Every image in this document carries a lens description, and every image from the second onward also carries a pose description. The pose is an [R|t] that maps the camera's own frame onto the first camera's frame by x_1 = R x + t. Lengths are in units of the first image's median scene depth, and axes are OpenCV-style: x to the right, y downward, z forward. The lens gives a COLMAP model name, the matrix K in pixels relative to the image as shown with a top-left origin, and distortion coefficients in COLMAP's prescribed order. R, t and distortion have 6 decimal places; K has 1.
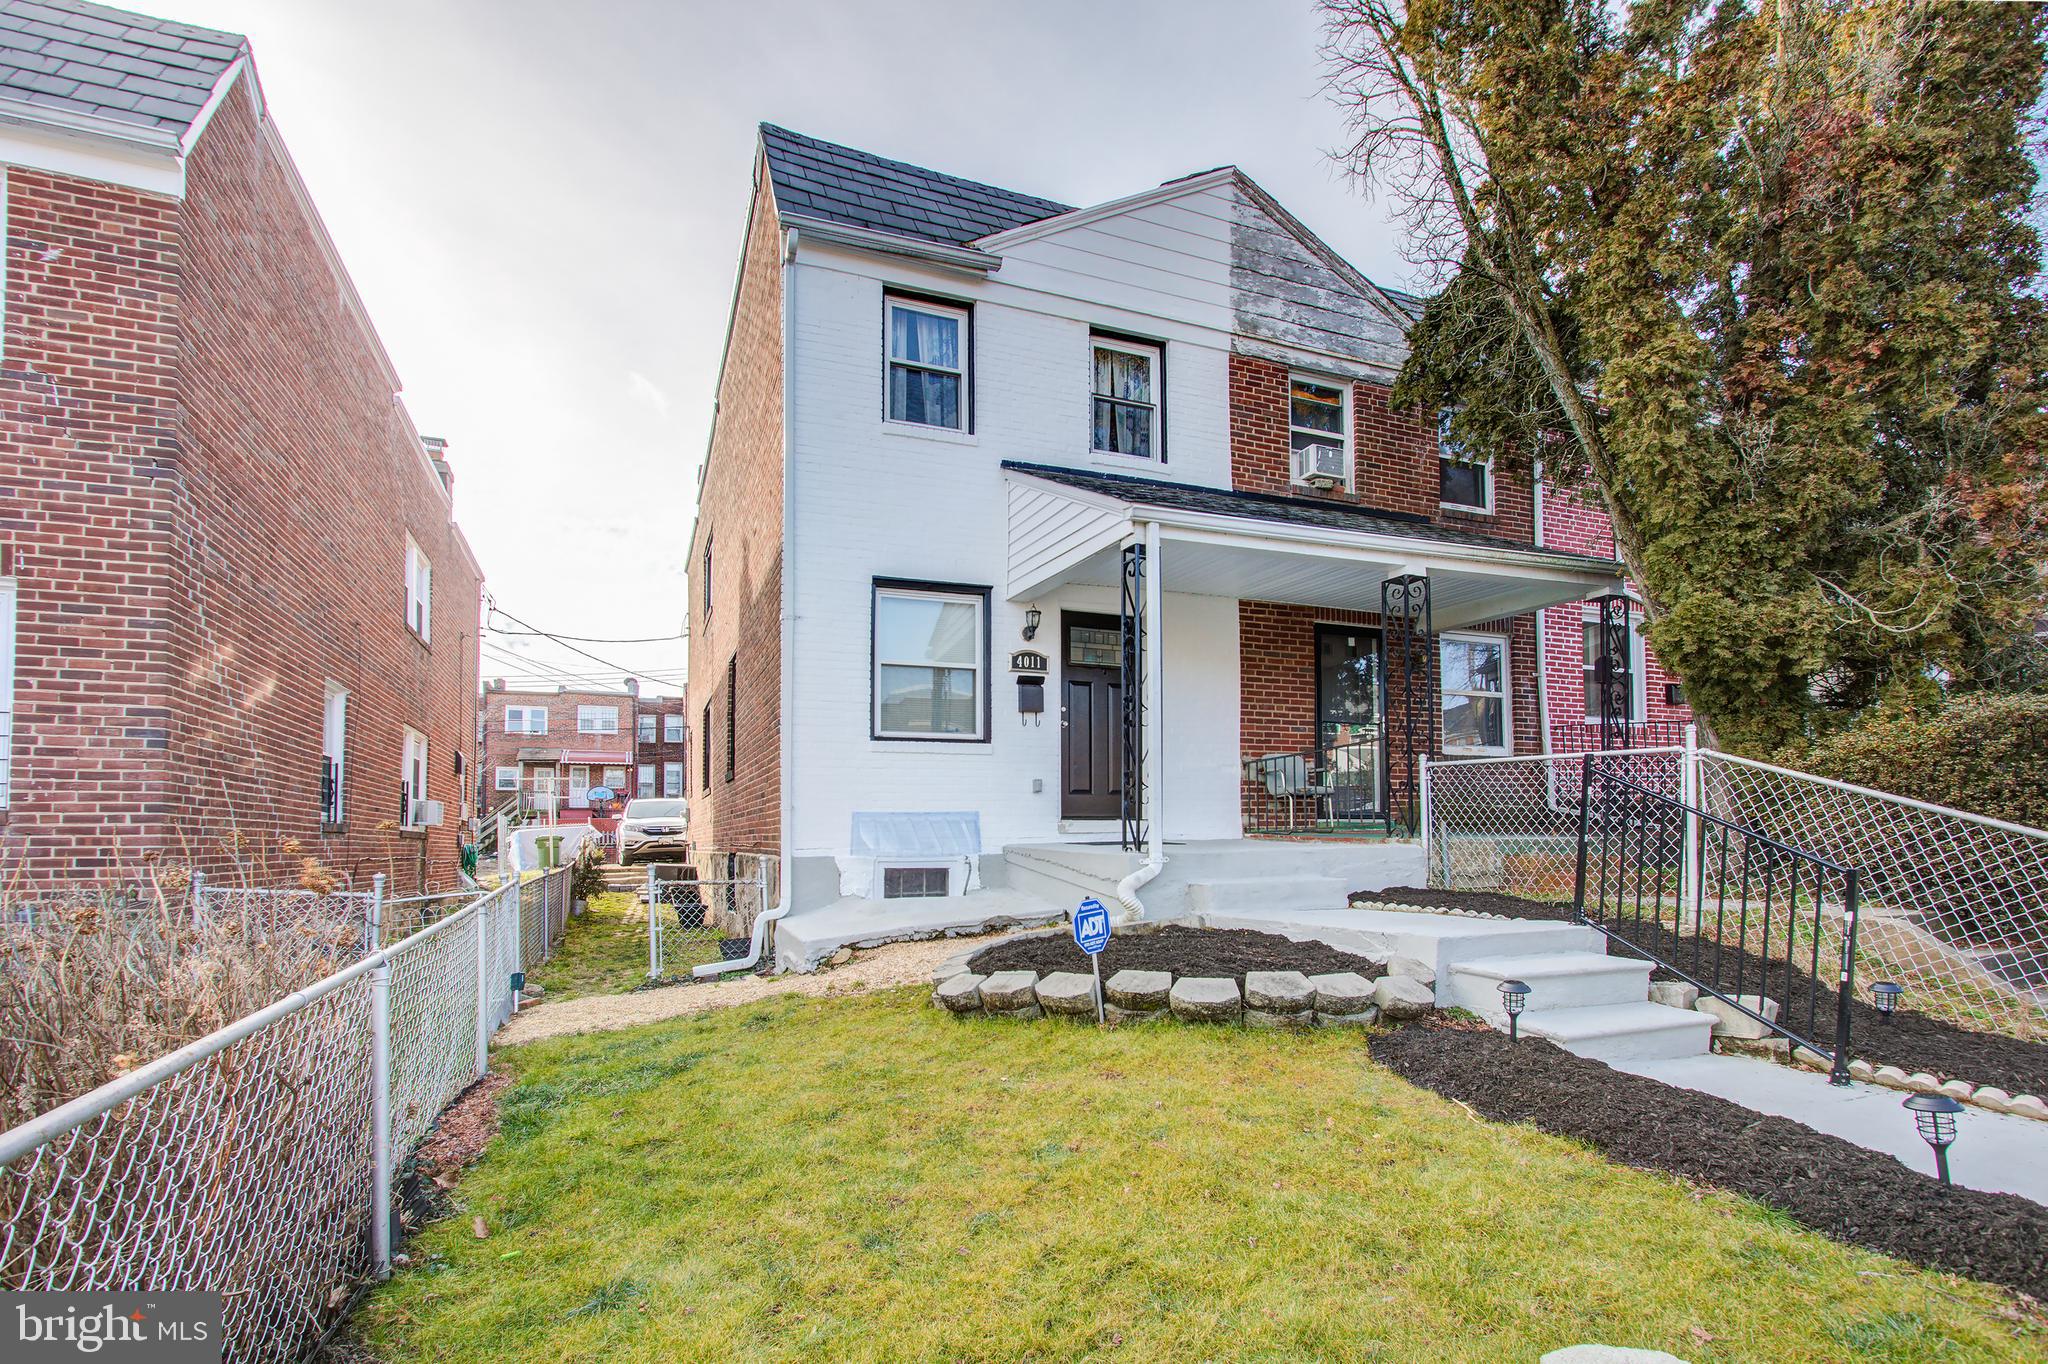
lens RADIAL K [[938.1, 0, 997.9], [0, 938.1, 786.3], [0, 0, 1]] dist [0.009975, -0.002057]
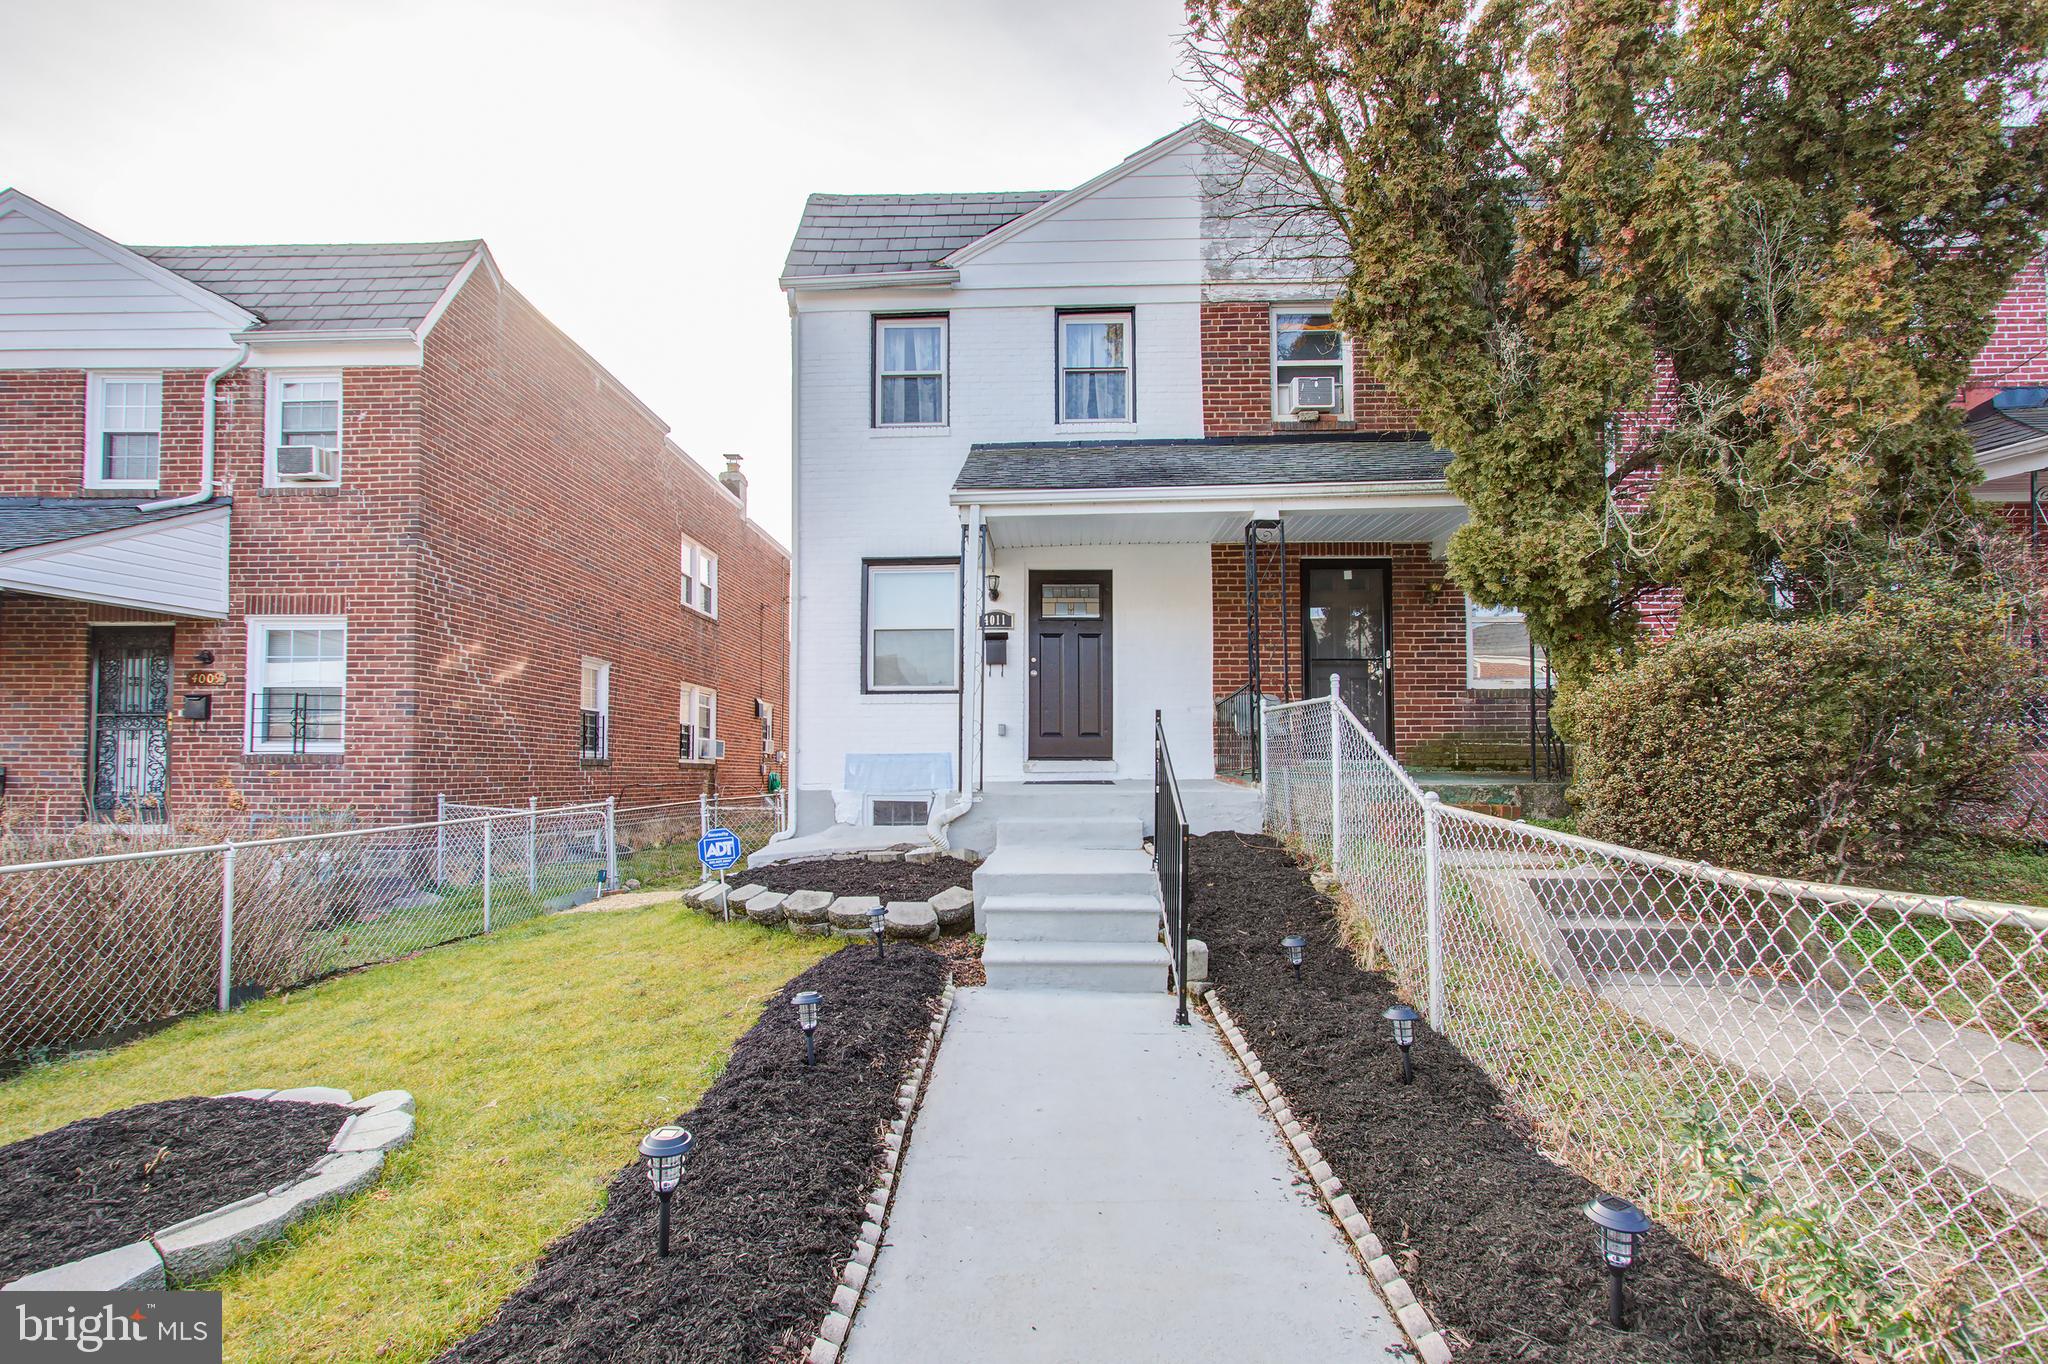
lens RADIAL K [[938.1, 0, 1002.2], [0, 938.1, 713.3], [0, 0, 1]] dist [0.009975, -0.002057]
pose [[0.910743, -0.016678, -0.412638, 0.490894], [0.016603, 0.999855, -0.003767, -0.015855], [0.412641, -0.003421, 0.910887, -0.023400]]
